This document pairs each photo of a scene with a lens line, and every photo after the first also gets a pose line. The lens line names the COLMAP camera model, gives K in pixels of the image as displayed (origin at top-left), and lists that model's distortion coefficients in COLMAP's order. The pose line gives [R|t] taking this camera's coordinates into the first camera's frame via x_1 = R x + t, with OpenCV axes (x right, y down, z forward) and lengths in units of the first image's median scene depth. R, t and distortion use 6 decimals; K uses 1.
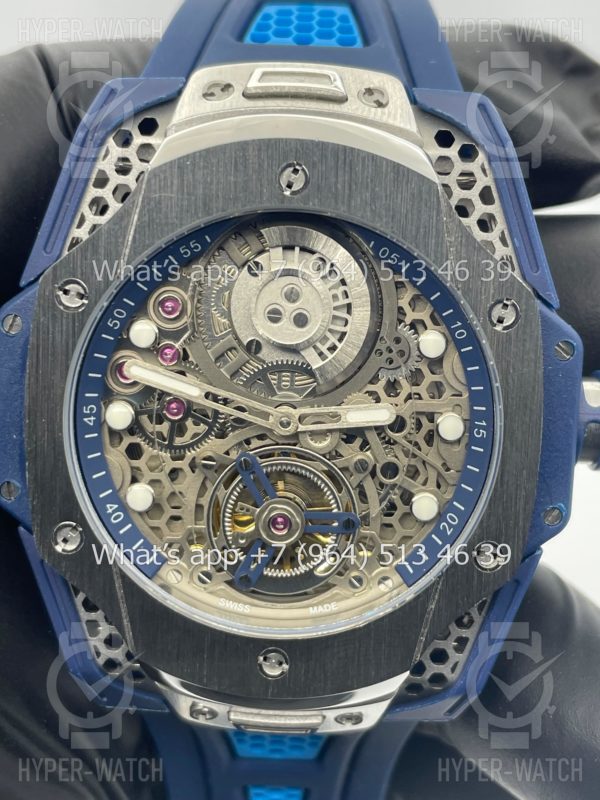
lens RADIAL K [[1270.1, 0, 300.0], [0, 1270.1, 400.0], [0, 0, 1]] dist [0.177969, -0.760892]
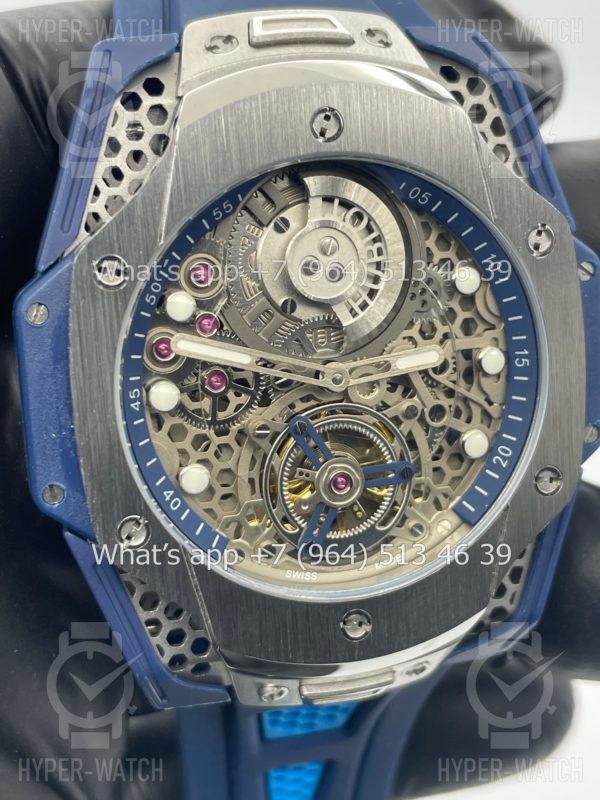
lens RADIAL K [[1270.1, 0, 300.0], [0, 1270.1, 400.0], [0, 0, 1]] dist [0.177969, -0.760892]
pose [[0.958819, -0.141965, 0.245991, -0.277746], [0.140797, 0.989785, 0.022423, 0.007987], [-0.246661, 0.013135, 0.969013, 0.064788]]
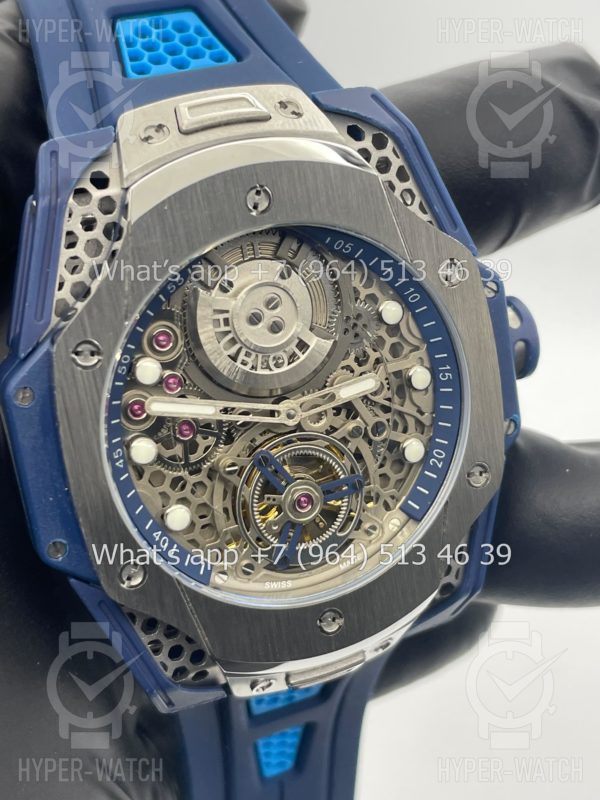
lens RADIAL K [[1270.1, 0, 300.0], [0, 1270.1, 400.0], [0, 0, 1]] dist [0.177969, -0.760892]
pose [[0.909412, -0.274580, 0.312370, -0.344640], [0.252346, 0.961323, 0.110362, -0.113740], [-0.330591, -0.021540, 0.943528, -0.049762]]
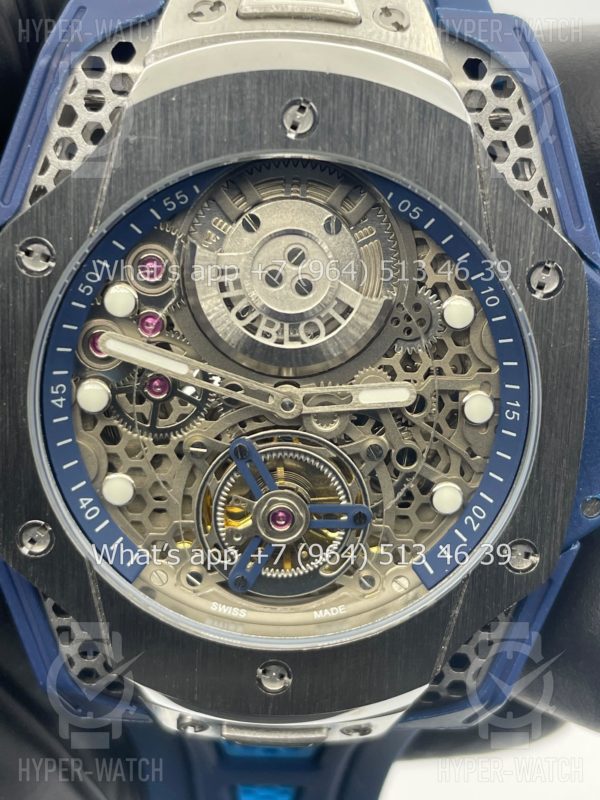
lens RADIAL K [[1270.1, 0, 300.0], [0, 1270.1, 400.0], [0, 0, 1]] dist [0.177969, -0.760892]
pose [[0.999396, -0.004112, 0.034513, -0.032641], [0.001515, 0.997186, 0.074956, -0.049104], [-0.034724, -0.074858, 0.996589, 0.140845]]
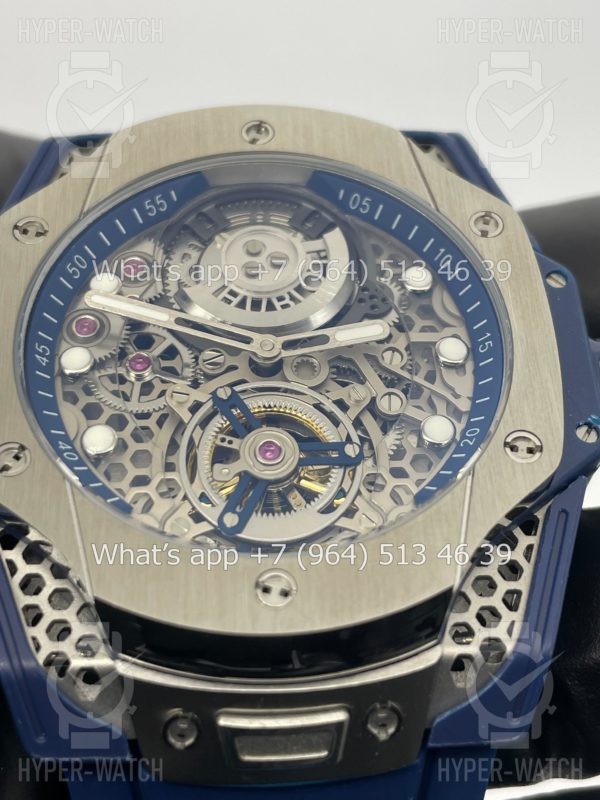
lens RADIAL K [[1270.1, 0, 300.0], [0, 1270.1, 400.0], [0, 0, 1]] dist [0.177969, -0.760892]
pose [[0.994699, -0.045530, 0.092199, -0.071481], [0.094953, 0.750827, -0.653639, 0.619854], [-0.039465, 0.658928, 0.751170, 0.356731]]
